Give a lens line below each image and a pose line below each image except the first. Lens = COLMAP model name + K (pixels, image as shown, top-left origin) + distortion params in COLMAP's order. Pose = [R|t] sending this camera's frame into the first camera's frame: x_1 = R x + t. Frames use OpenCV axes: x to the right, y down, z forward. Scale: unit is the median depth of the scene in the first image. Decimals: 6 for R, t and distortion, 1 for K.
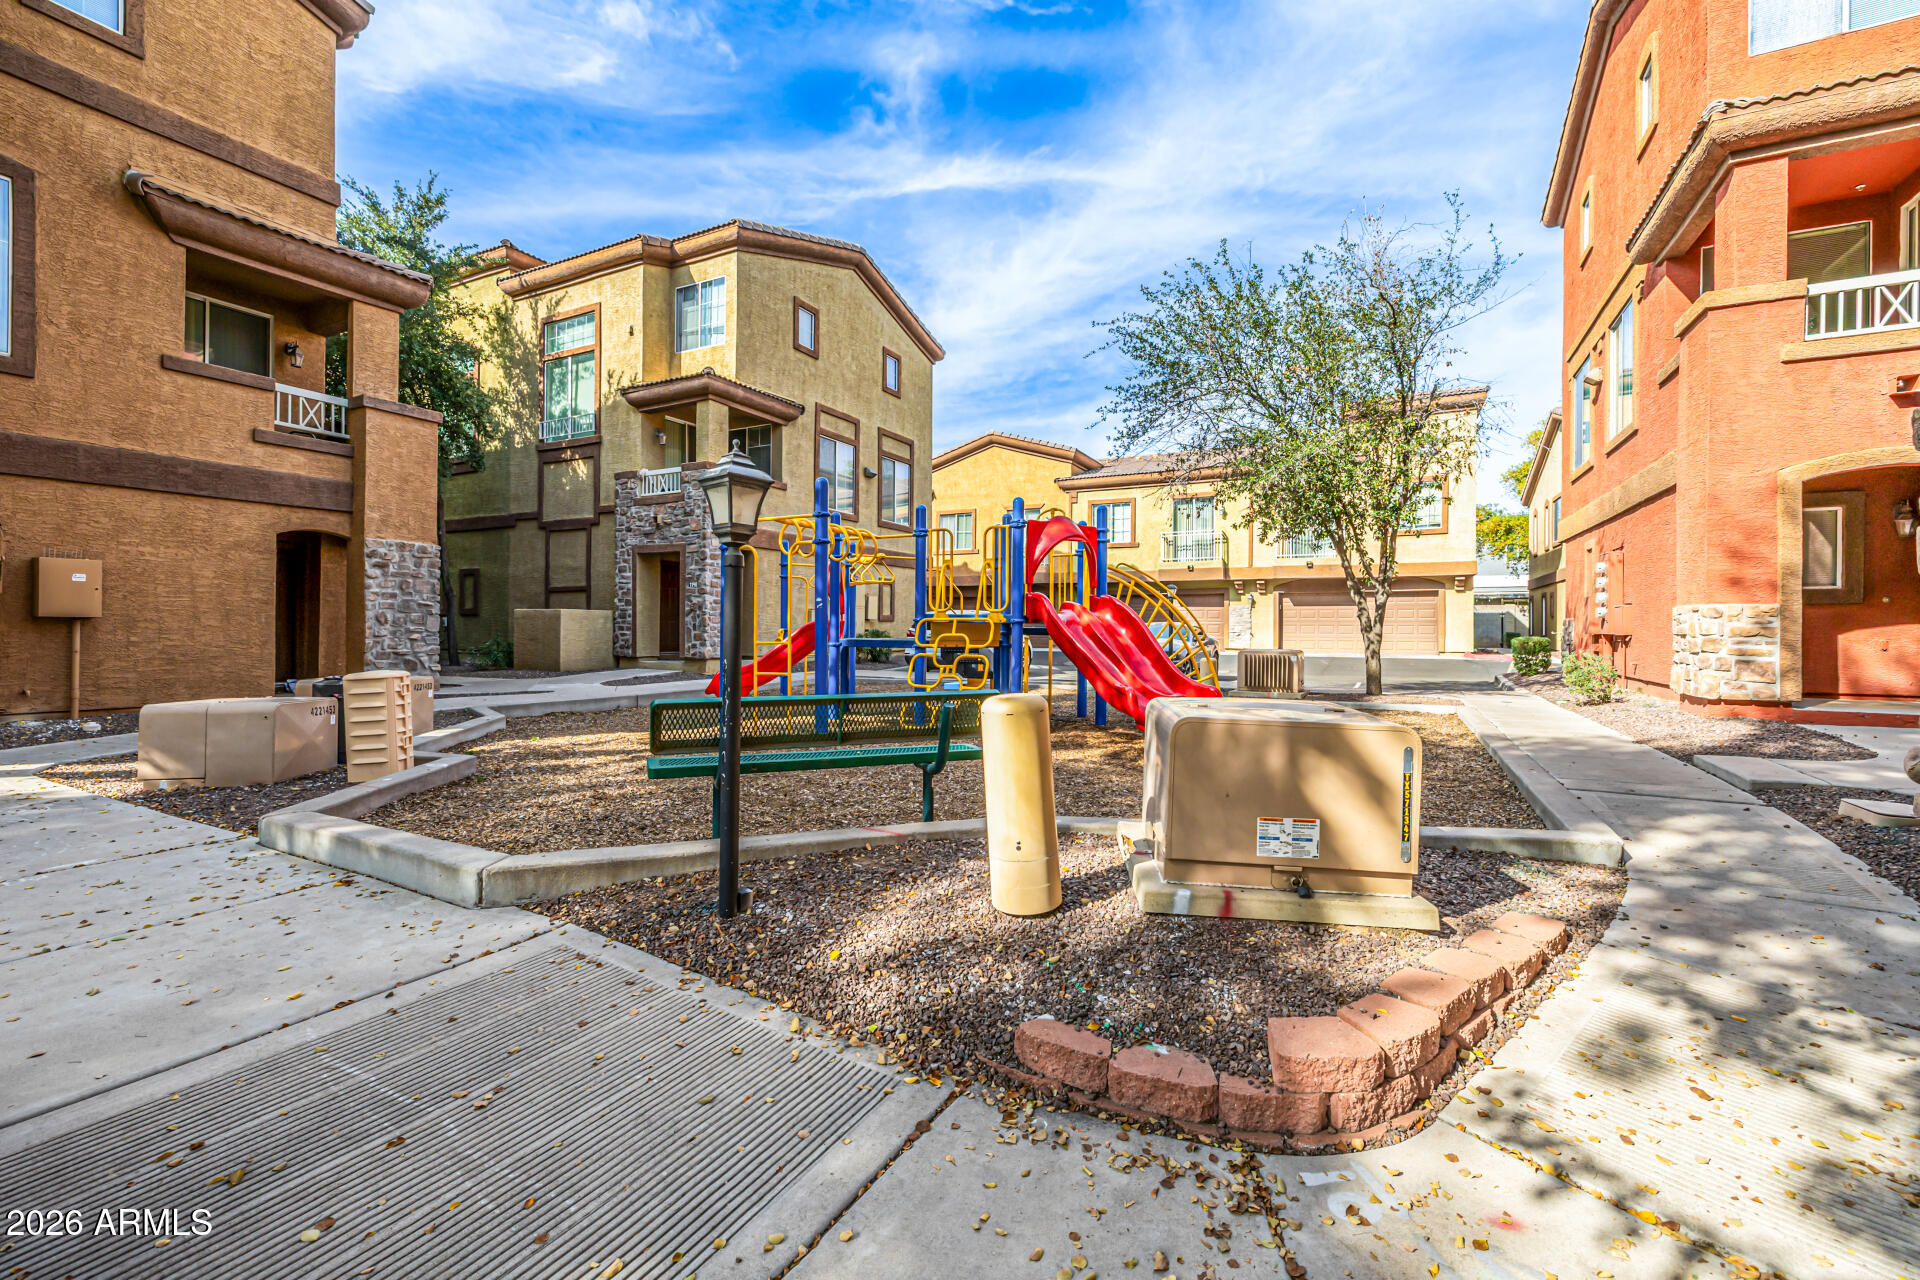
lens RADIAL K [[813.6, 0, 959.5], [0, 813.6, 632.6], [0, 0, 1]] dist [0.000758, 0.000619]
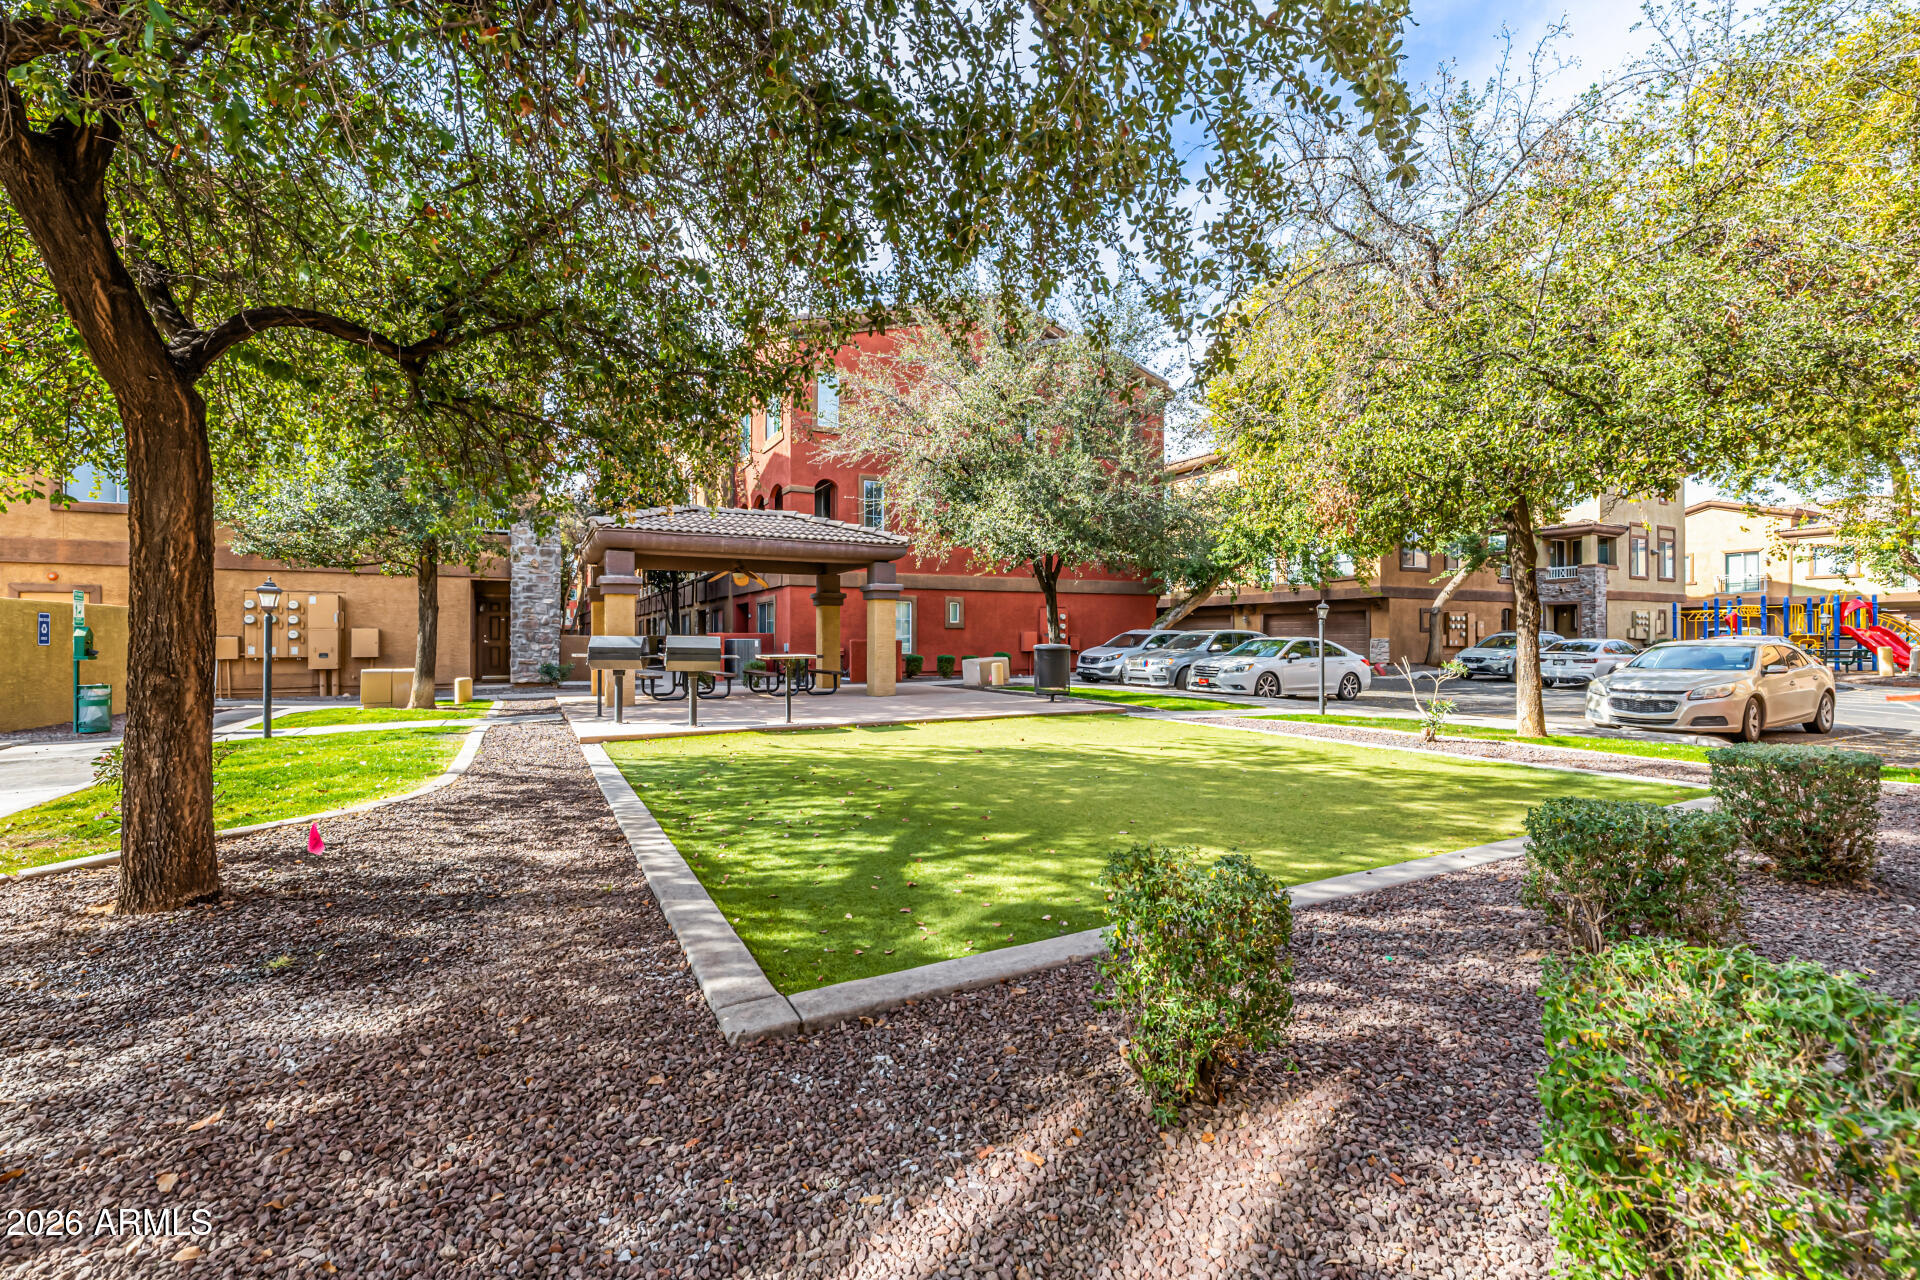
lens RADIAL K [[813.6, 0, 960.0], [0, 813.6, 641.7], [0, 0, 1]] dist [0.000758, 0.000619]
pose [[0.827074, -0.003109, -0.562084, -0.393159], [-0.000331, 0.999982, -0.006018, 0.014210], [0.562093, 0.005164, 0.827058, -1.445389]]
